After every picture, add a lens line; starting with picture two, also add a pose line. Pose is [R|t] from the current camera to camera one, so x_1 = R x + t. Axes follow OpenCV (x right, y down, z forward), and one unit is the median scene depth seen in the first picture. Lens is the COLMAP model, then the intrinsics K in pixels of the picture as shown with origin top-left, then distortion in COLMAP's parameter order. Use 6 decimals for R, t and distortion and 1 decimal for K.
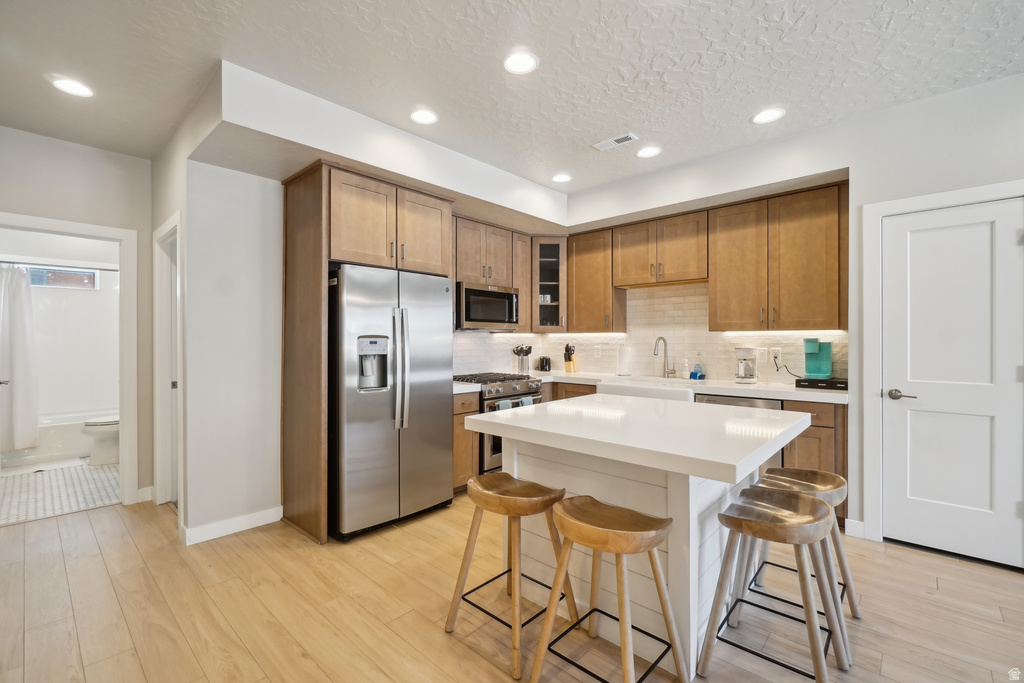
lens RADIAL K [[448.0, 0, 512.0], [0, 448.0, 341.5], [0, 0, 1]] dist [-0.000319, -0.000186]
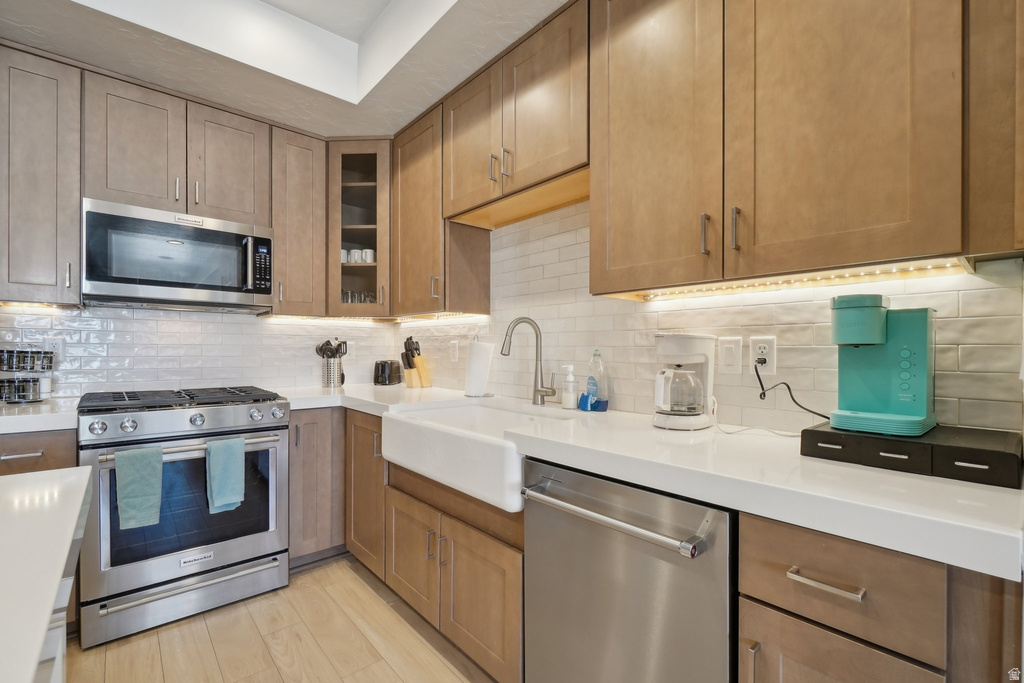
lens RADIAL K [[452.8, 0, 508.1], [0, 452.8, 352.5], [0, 0, 1]] dist [-0.002004, -0.000181]
pose [[0.992770, 0.006096, -0.119877, 0.426877], [-0.005593, 0.999974, 0.004536, 0.028129], [0.119901, -0.003833, 0.992778, 0.605207]]
